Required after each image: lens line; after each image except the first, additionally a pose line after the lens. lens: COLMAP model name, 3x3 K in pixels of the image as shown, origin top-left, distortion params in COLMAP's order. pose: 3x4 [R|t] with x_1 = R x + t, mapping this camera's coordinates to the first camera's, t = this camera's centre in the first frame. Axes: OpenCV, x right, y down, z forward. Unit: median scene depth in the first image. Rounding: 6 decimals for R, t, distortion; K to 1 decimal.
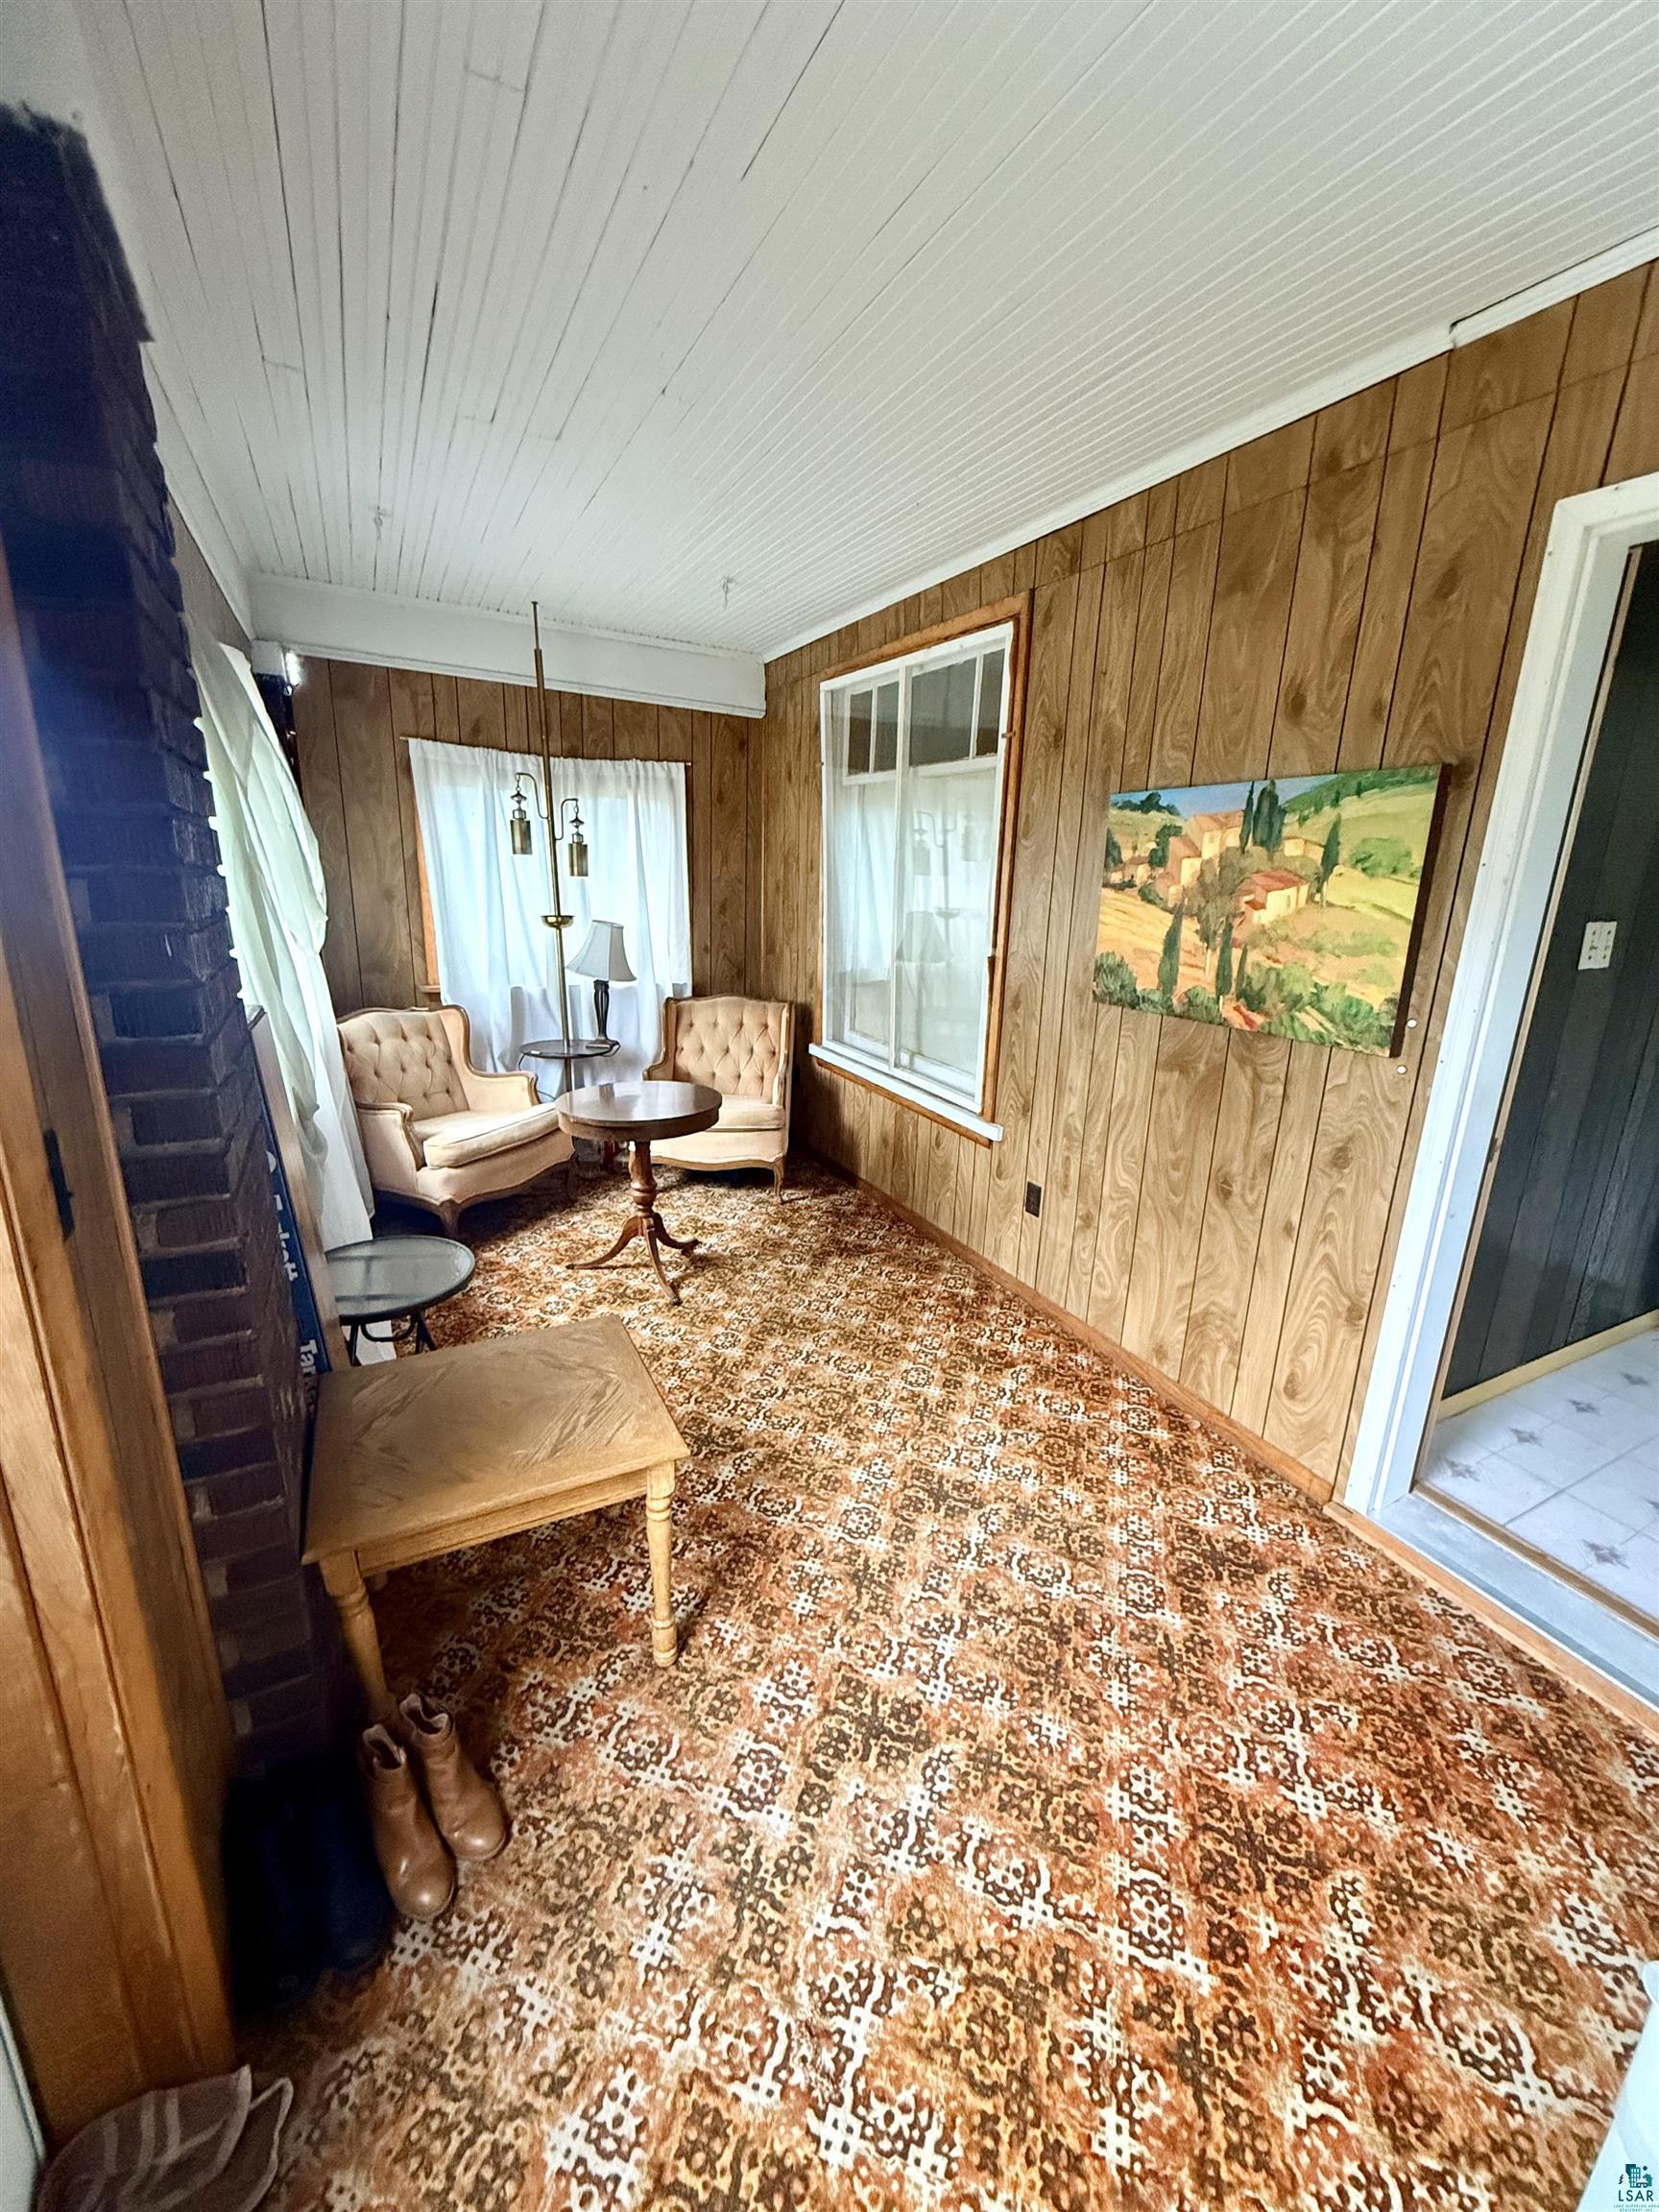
lens RADIAL K [[878.9, 0, 834.4], [0, 878.9, 1090.3], [0, 0, 1]] dist [-0.005997, 0.000534]
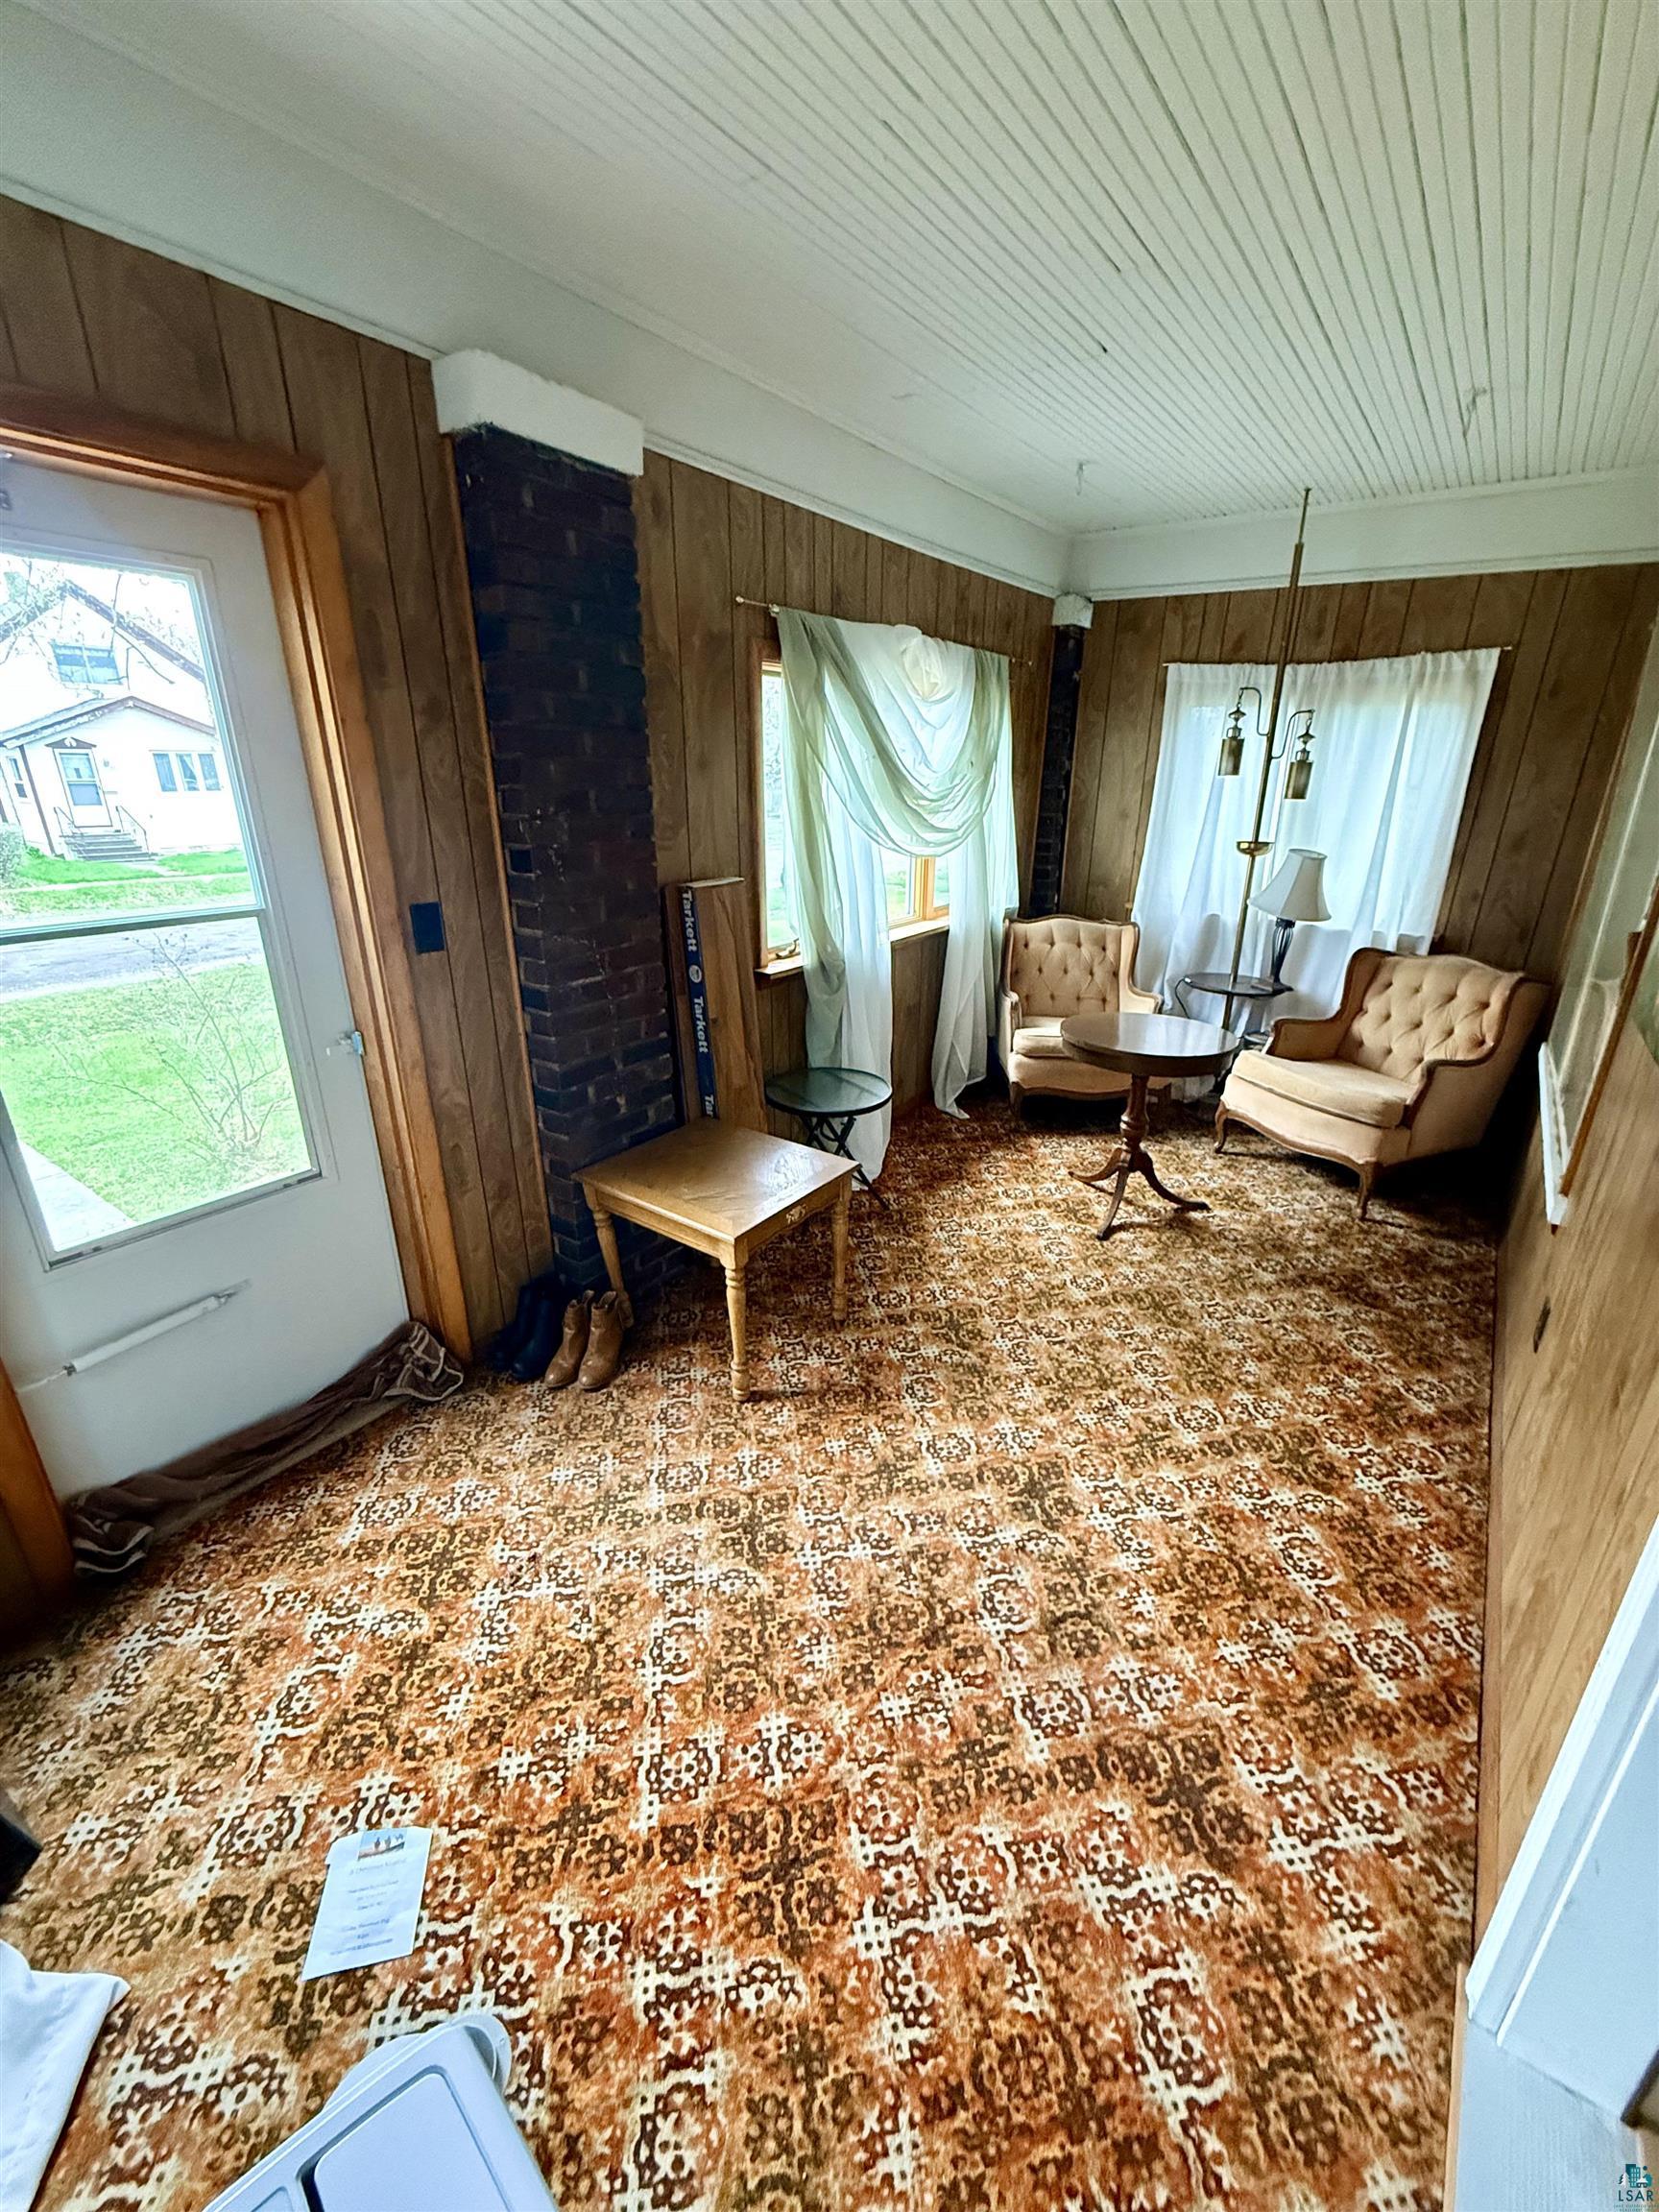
lens RADIAL K [[871.1, 0, 829.5], [0, 871.1, 1106.0], [0, 0, 1]] dist [-0.010413, 0.000669]
pose [[0.446890, 0.297447, -0.843691, 0.738974], [-0.216823, 0.950998, 0.220431, -0.079130], [0.867915, 0.084423, 0.489485, 0.376263]]
